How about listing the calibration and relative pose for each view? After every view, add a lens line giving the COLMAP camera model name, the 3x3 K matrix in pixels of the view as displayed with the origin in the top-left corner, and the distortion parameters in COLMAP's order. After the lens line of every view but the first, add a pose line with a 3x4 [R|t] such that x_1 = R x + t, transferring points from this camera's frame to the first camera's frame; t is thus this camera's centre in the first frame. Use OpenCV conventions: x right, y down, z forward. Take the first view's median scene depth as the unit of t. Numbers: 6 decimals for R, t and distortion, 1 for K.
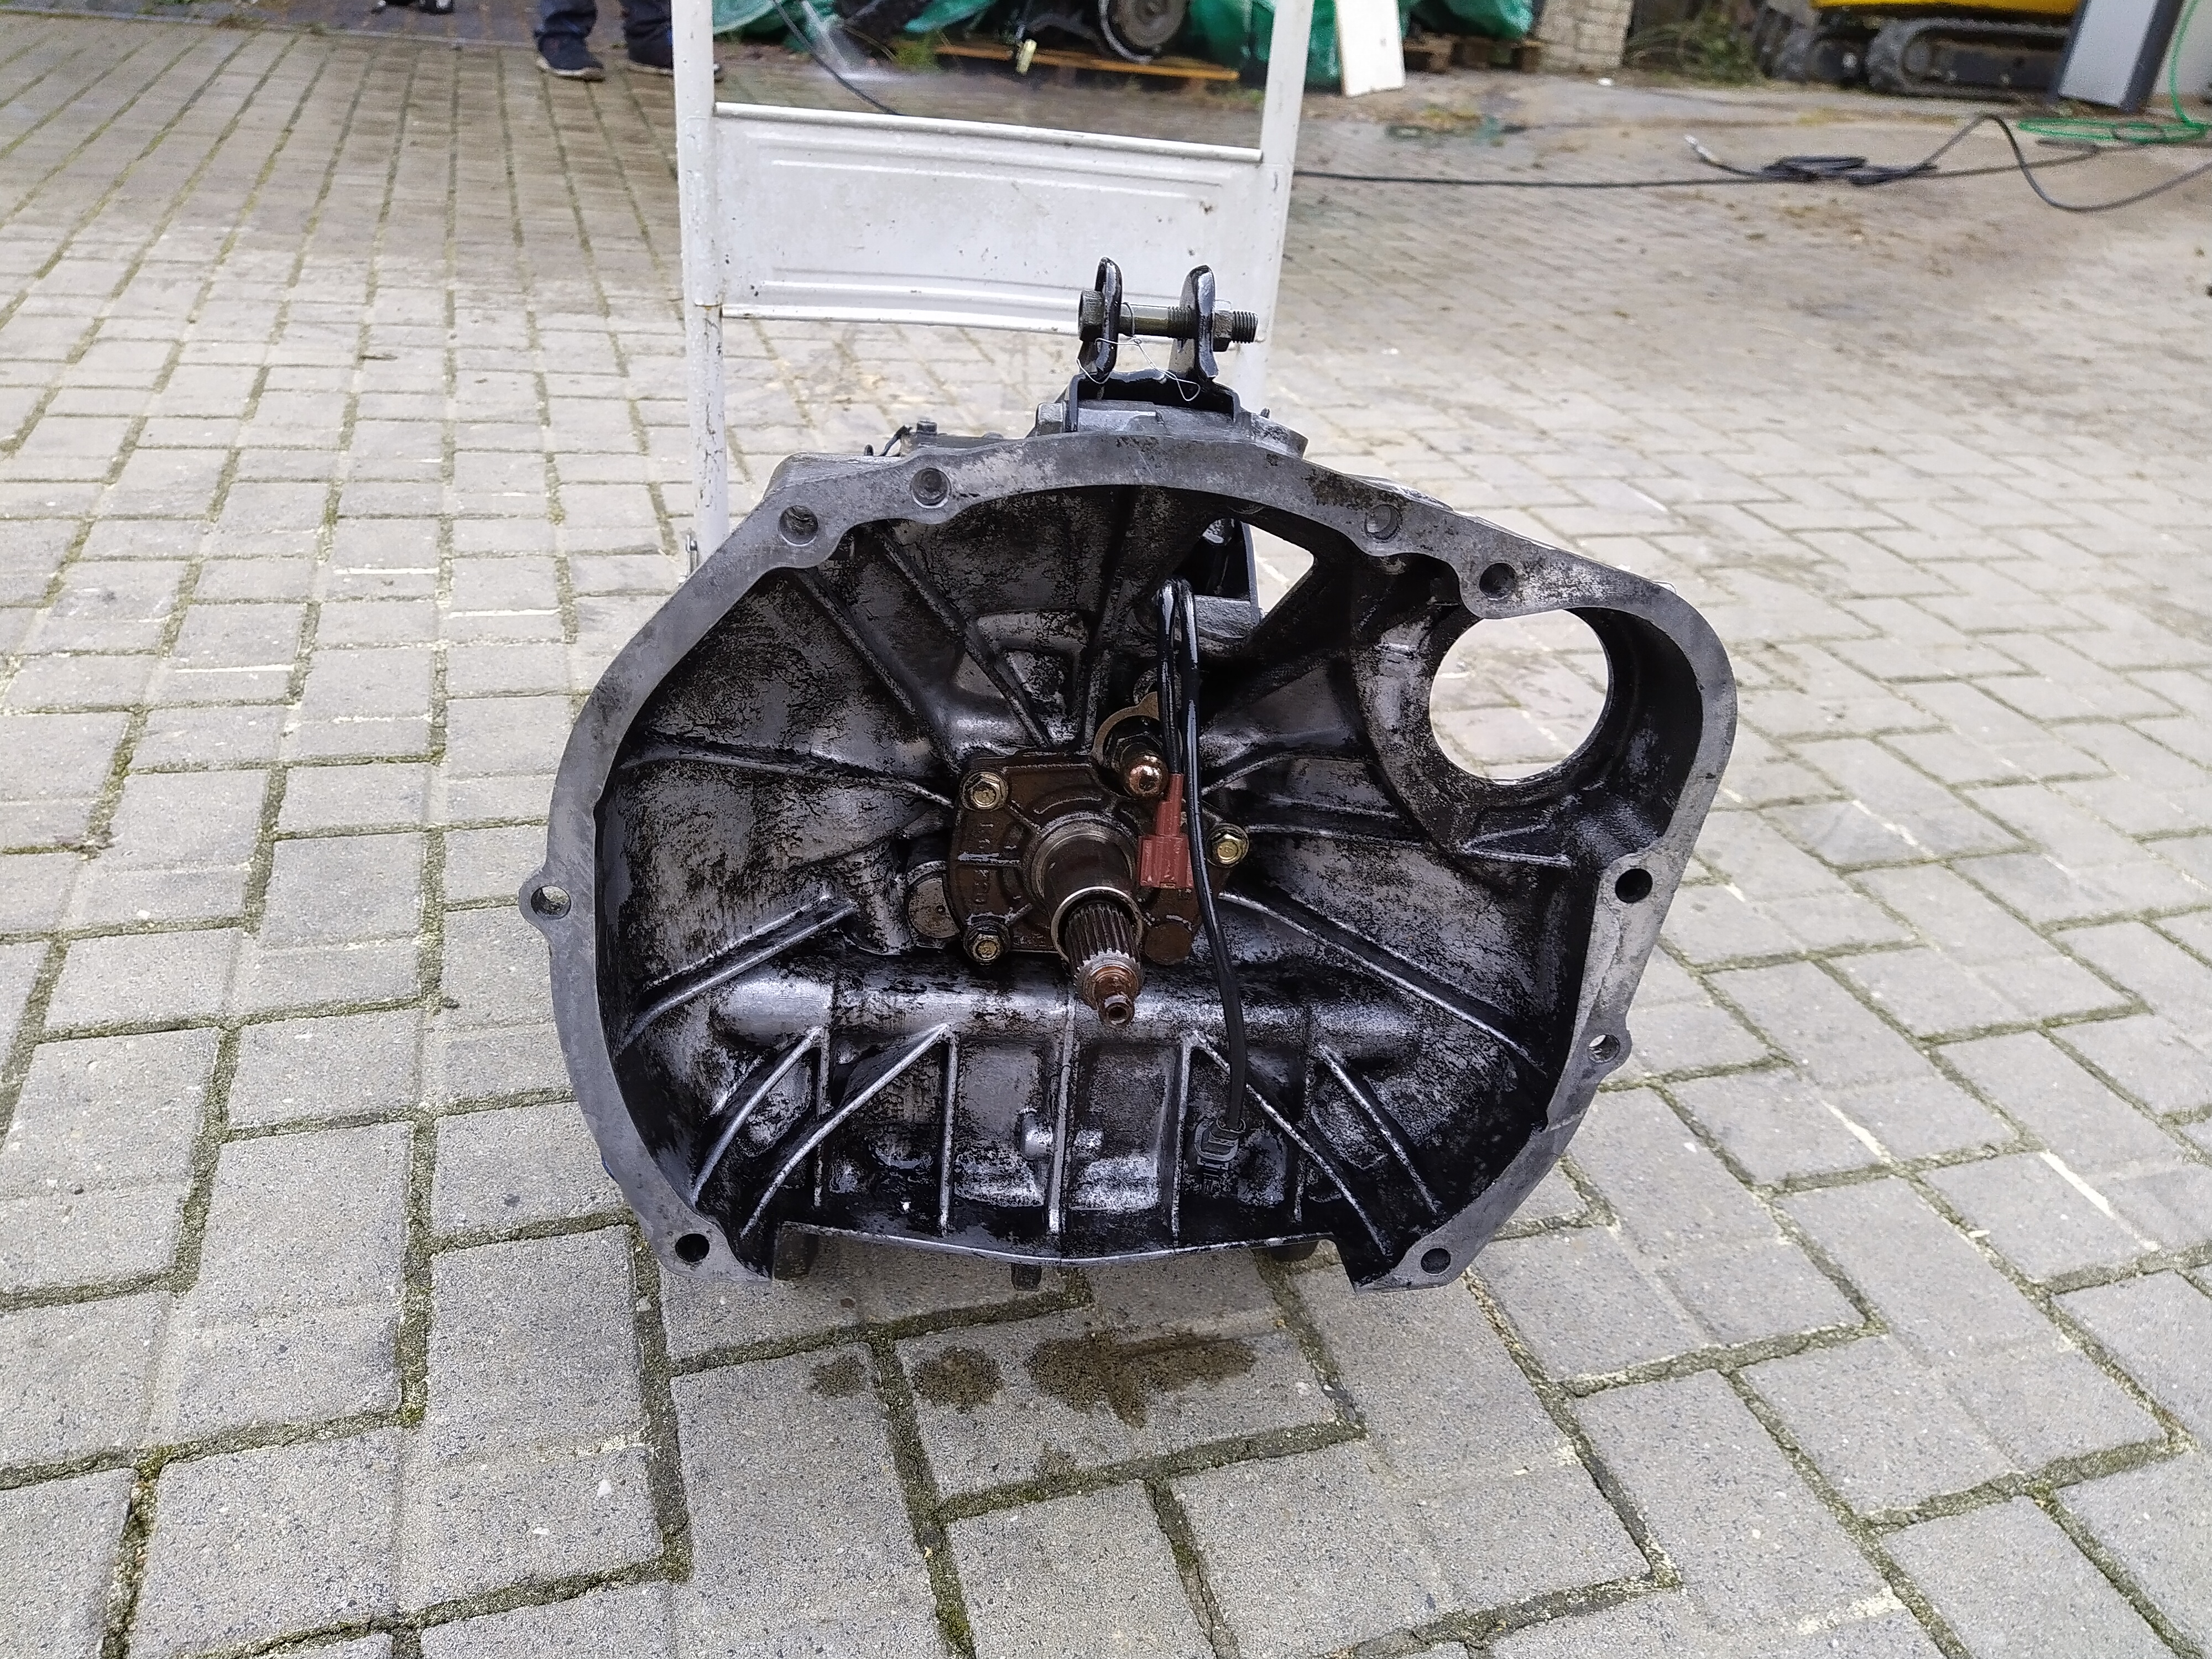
lens RADIAL K [[1639.9, 0, 1106.0], [0, 1639.9, 829.5], [0, 0, 1]] dist [0.107017, -0.148870]
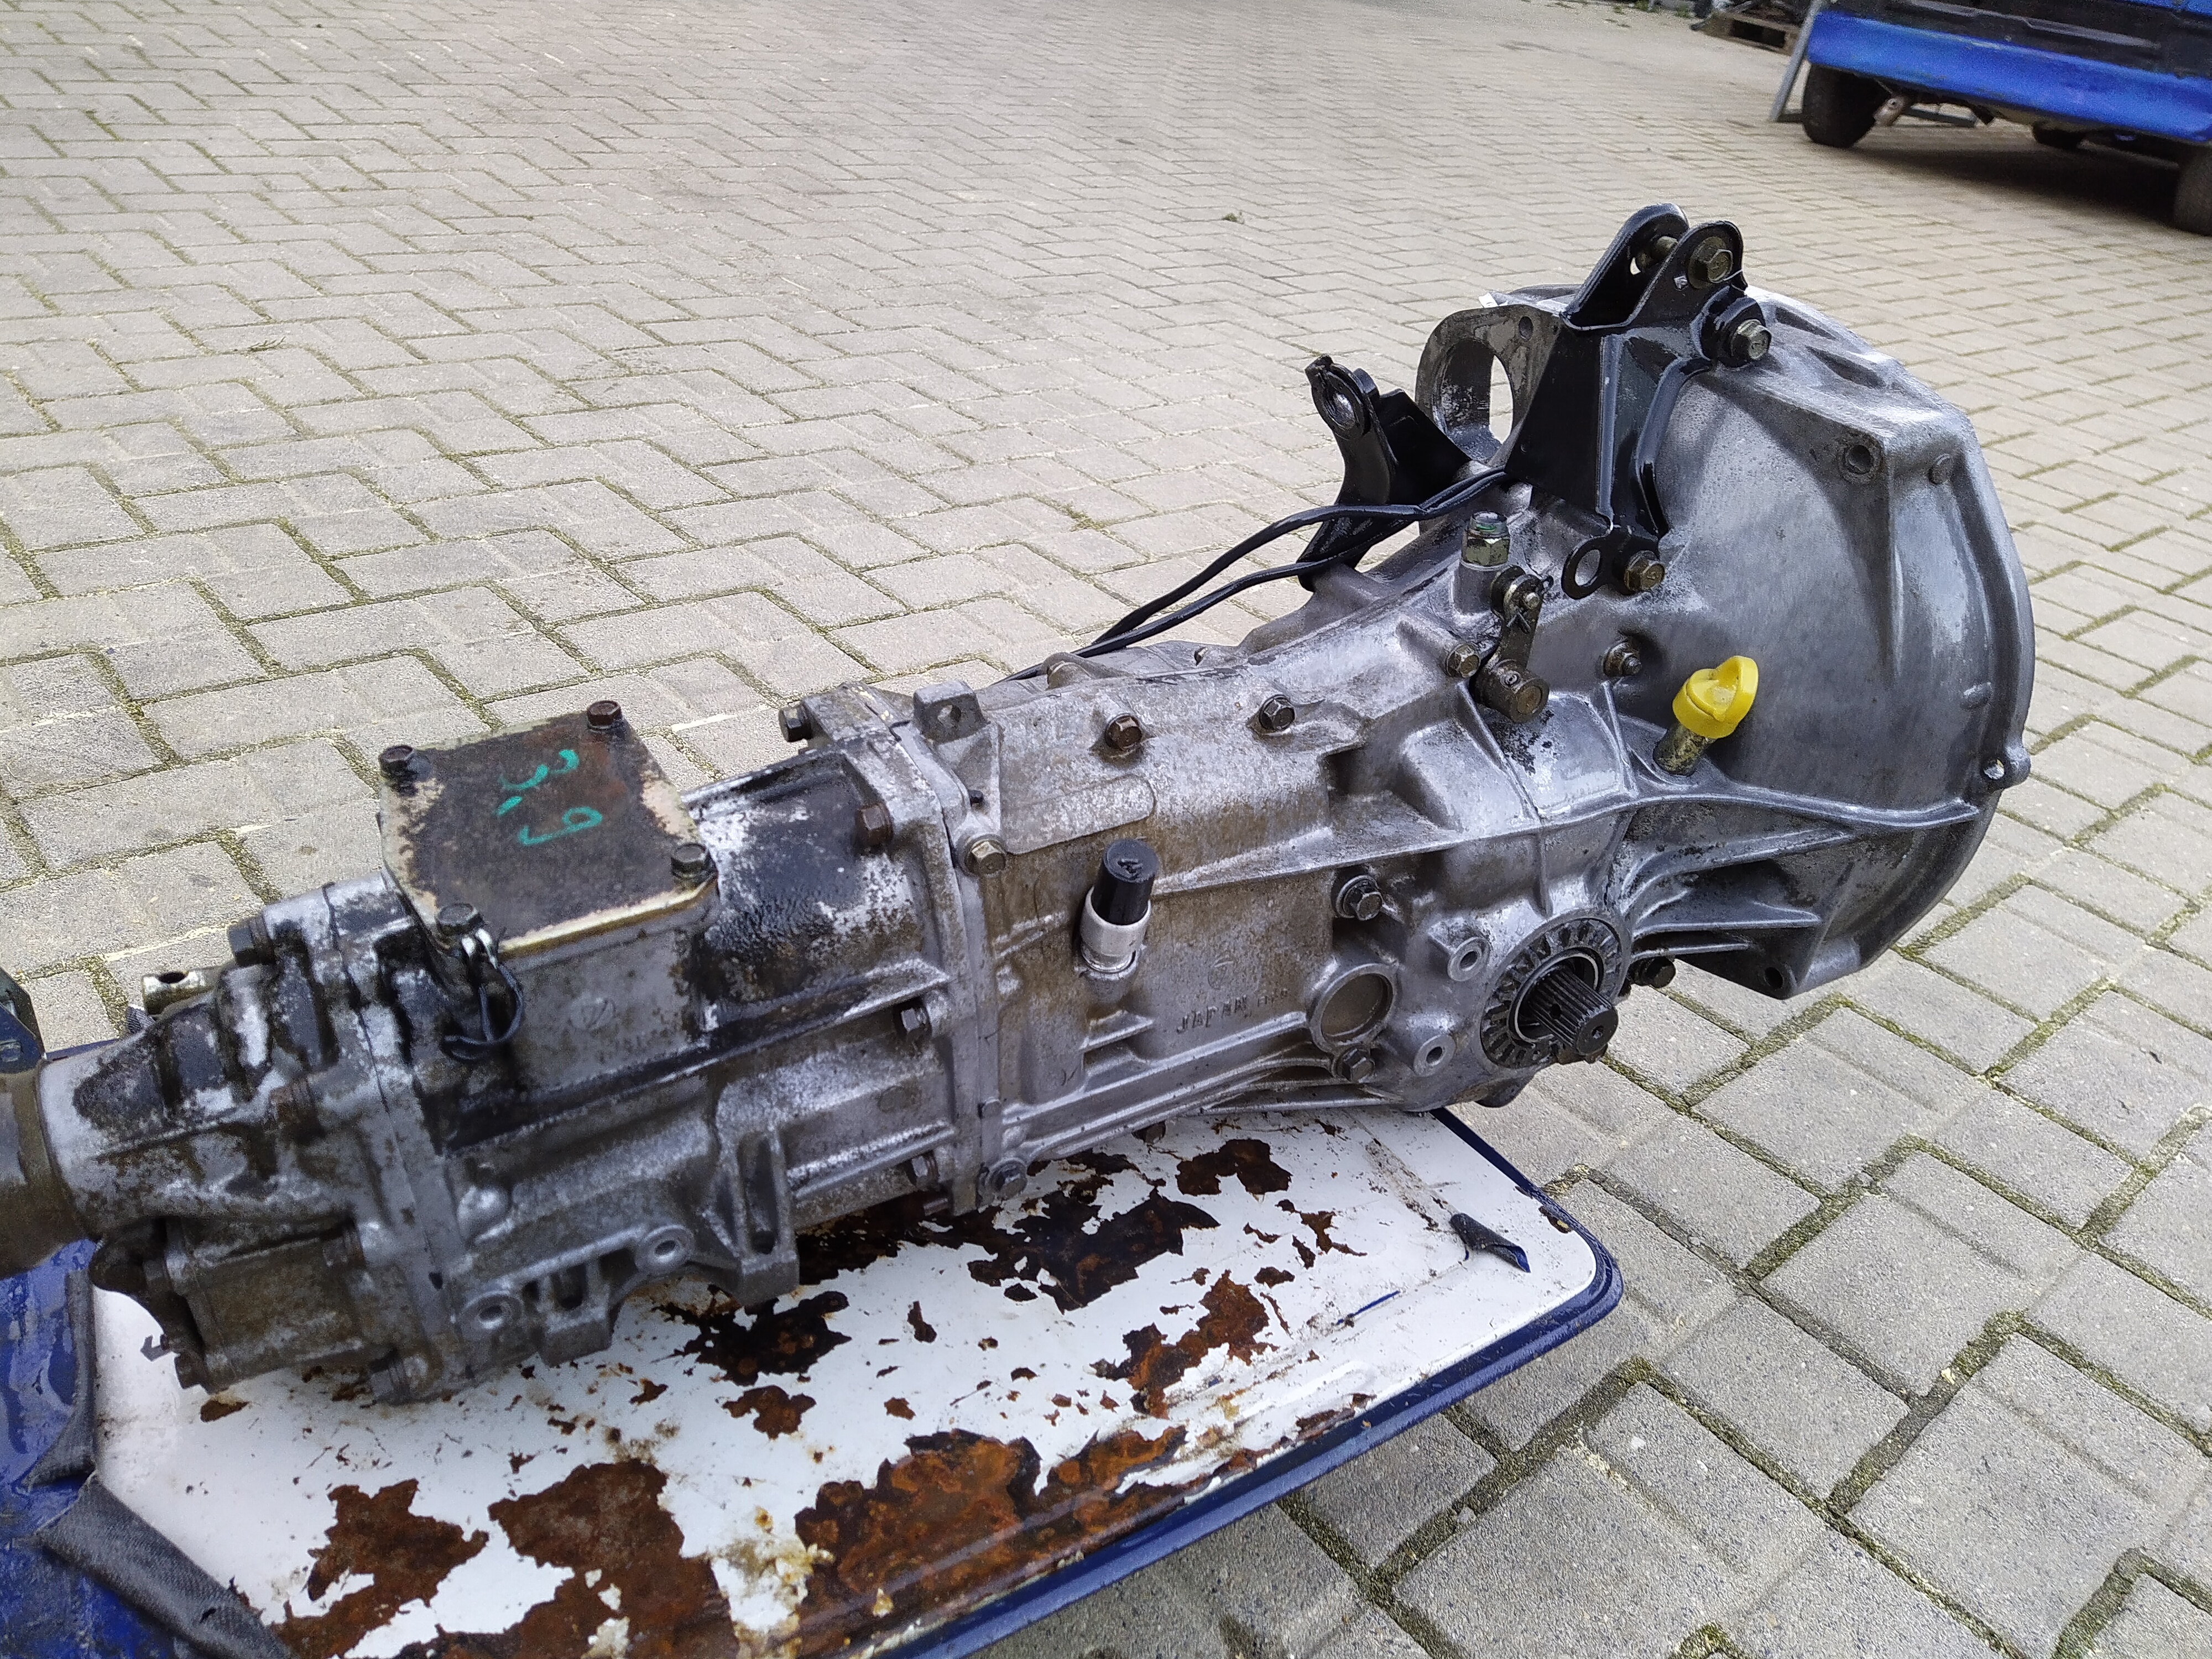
lens RADIAL K [[1639.9, 0, 1106.0], [0, 1639.9, 829.5], [0, 0, 1]] dist [0.107017, -0.148870]
pose [[-0.369753, -0.593356, 0.714991, -0.715621], [0.315086, 0.643851, 0.697263, -0.752603], [-0.874073, 0.483098, -0.051108, 1.155196]]
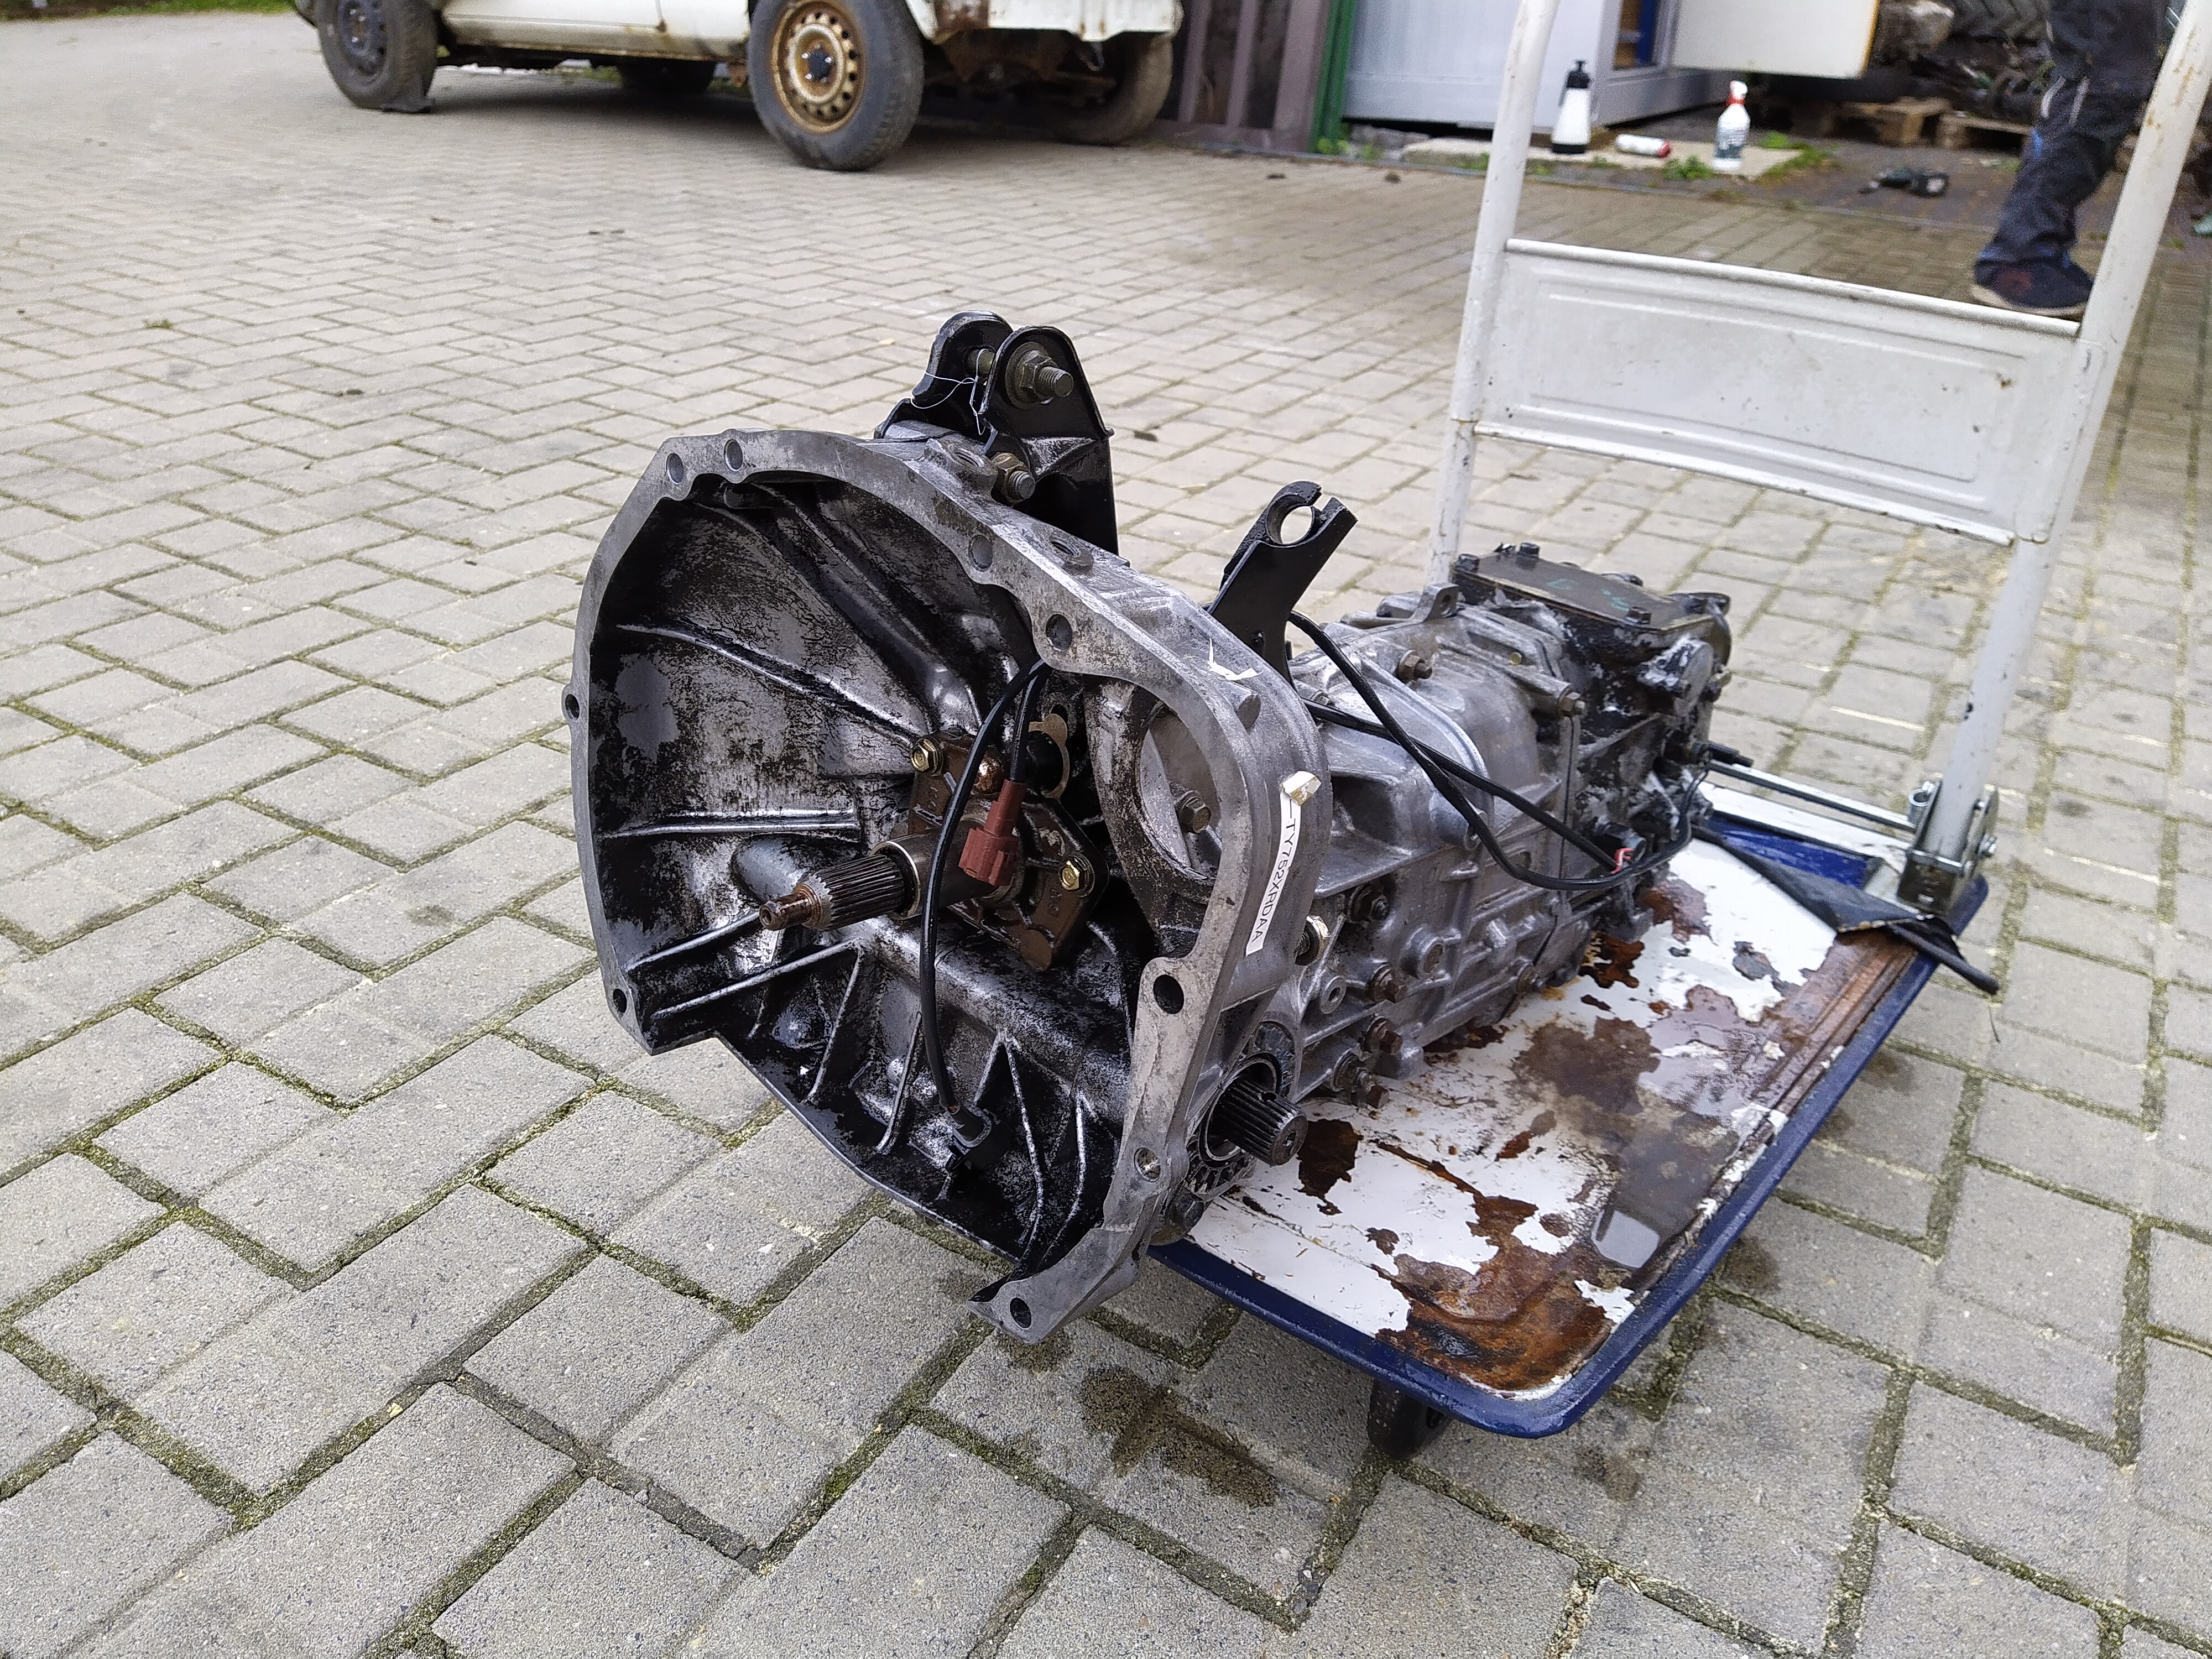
lens RADIAL K [[1639.9, 0, 1106.0], [0, 1639.9, 829.5], [0, 0, 1]] dist [0.107017, -0.148870]
pose [[0.655059, 0.291728, -0.696988, 0.649566], [-0.356809, 0.932558, 0.054982, -0.065463], [0.666022, 0.212675, 0.714972, 0.197913]]
